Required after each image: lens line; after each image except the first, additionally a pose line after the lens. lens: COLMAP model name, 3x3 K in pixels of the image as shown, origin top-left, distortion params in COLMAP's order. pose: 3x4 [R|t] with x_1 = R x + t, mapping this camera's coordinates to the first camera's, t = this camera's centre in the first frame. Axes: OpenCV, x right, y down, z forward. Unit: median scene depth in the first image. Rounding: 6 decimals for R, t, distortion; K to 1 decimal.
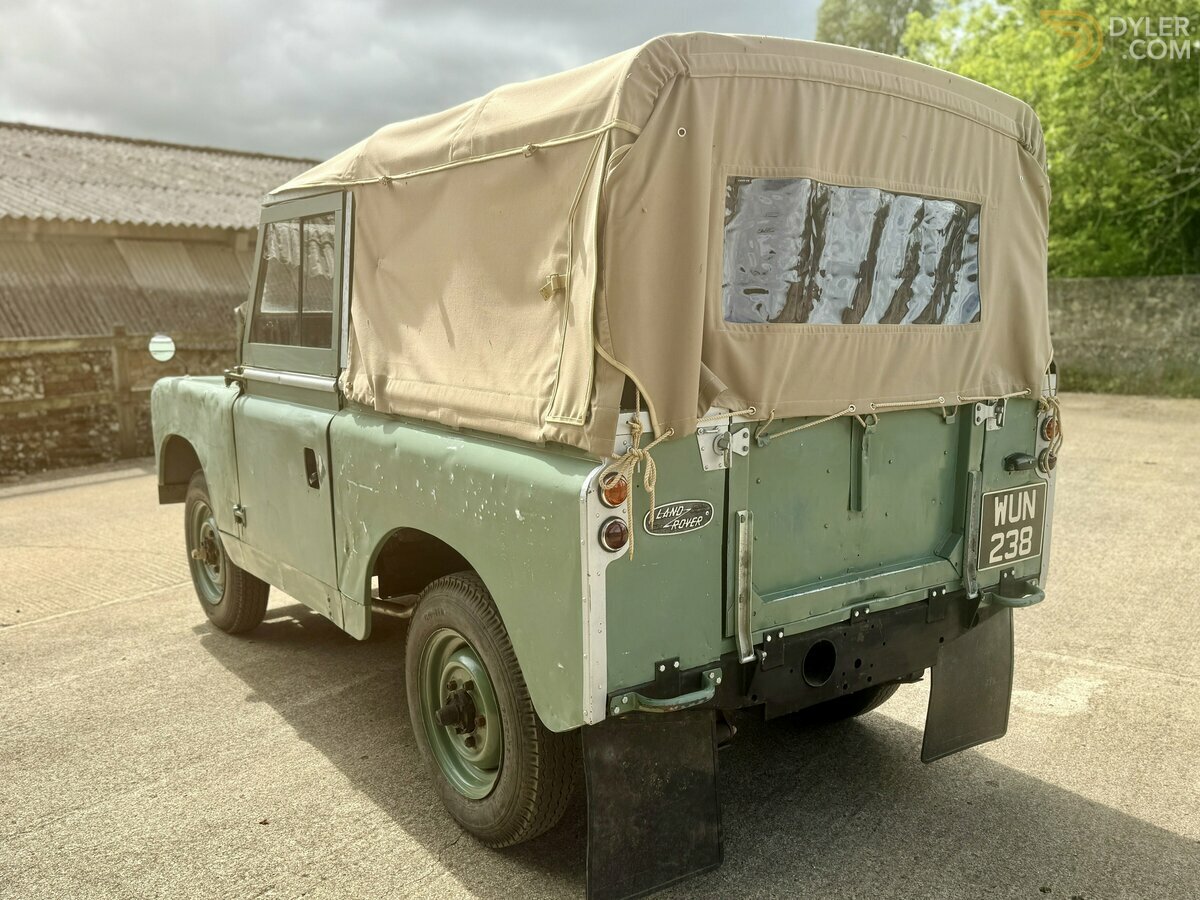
lens RADIAL K [[1021.4, 0, 604.4], [0, 1021.4, 514.4], [0, 0, 1]] dist [0.173778, -0.336265]
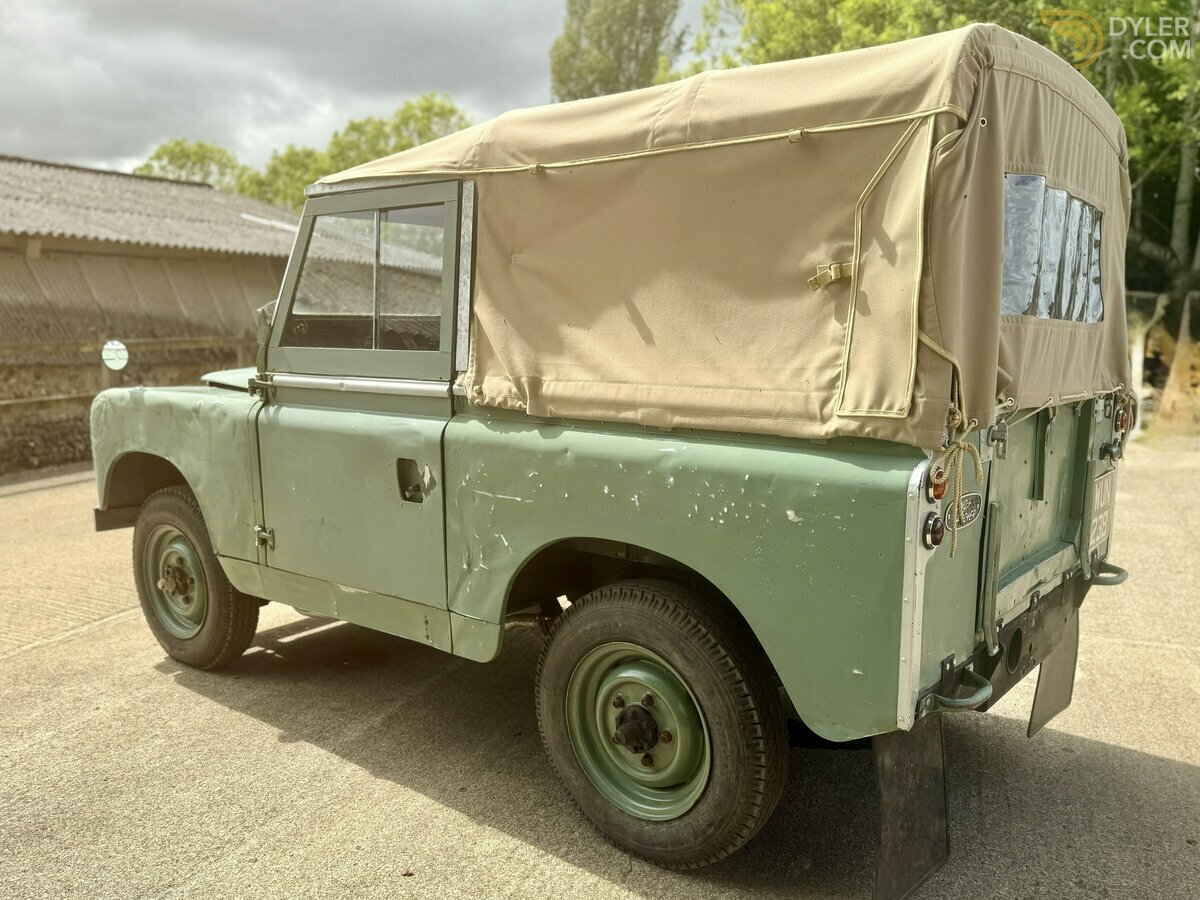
lens RADIAL K [[974.0, 0, 595.6], [0, 974.0, 506.0], [0, 0, 1]] dist [0.156673, -0.290854]
pose [[0.968960, -0.039889, 0.243980, -0.370501], [0.044019, 0.998965, -0.011497, -0.004772], [-0.243269, 0.021880, 0.969712, 0.123866]]
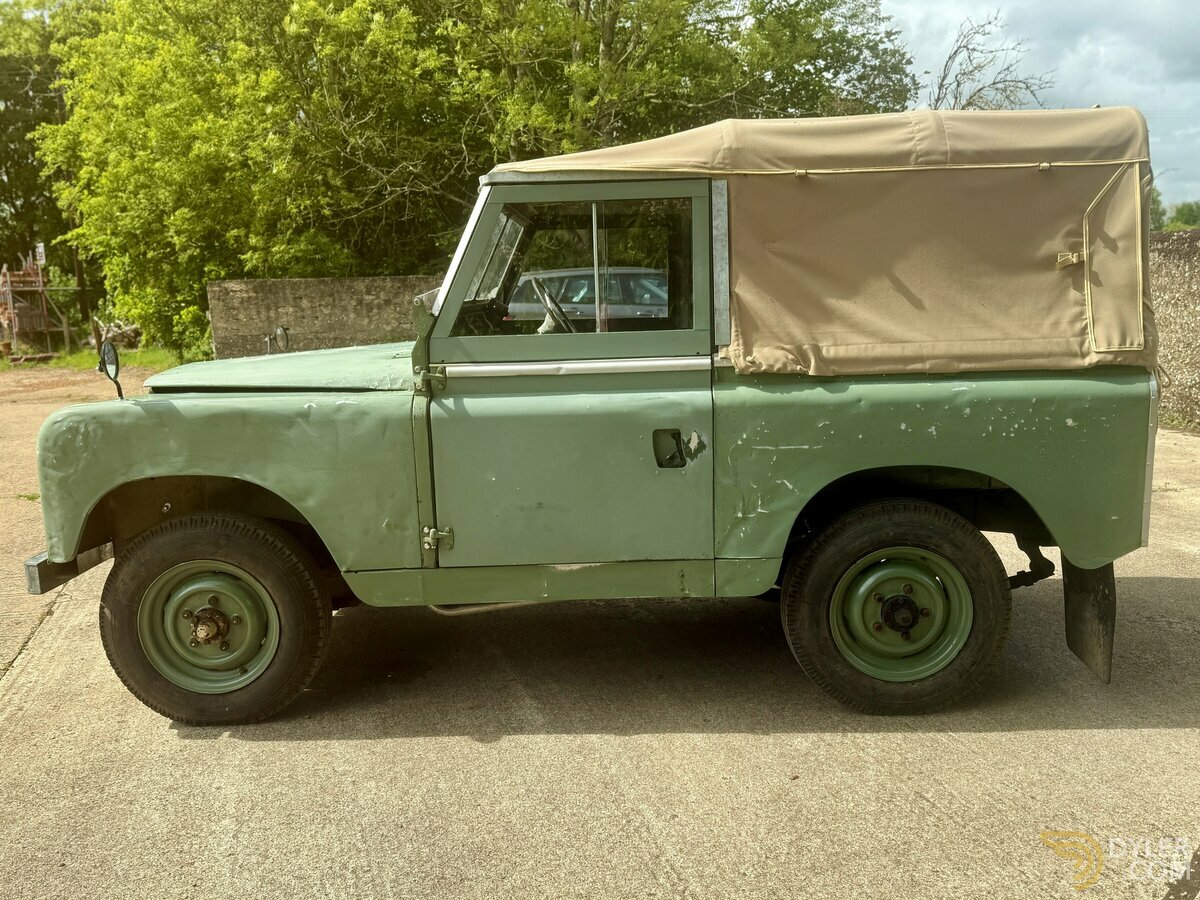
lens RADIAL K [[1005.8, 0, 609.6], [0, 1005.8, 479.2], [0, 0, 1]] dist [0.168808, -0.324910]
pose [[0.601342, -0.155967, 0.783621, -1.208194], [0.181840, 0.981740, 0.055857, -0.089092], [-0.778025, 0.108905, 0.618722, 0.483603]]
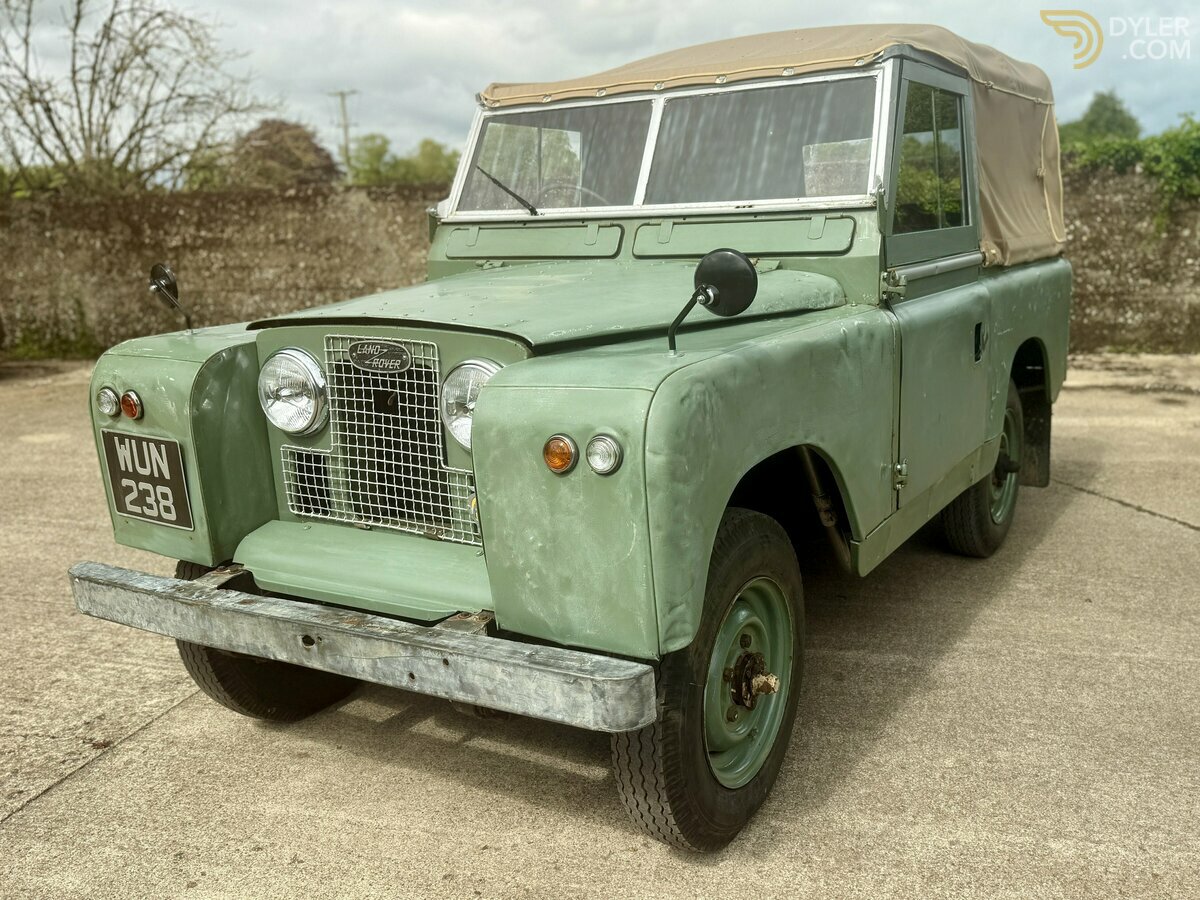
lens RADIAL K [[1053.8, 0, 665.3], [0, 1053.8, 466.3], [0, 0, 1]] dist [0.175238, -0.348209]
pose [[-0.389946, -0.187643, 0.901517, -1.269952], [0.223830, 0.930341, 0.290458, -0.342683], [-0.893220, 0.315049, -0.320783, 1.835801]]
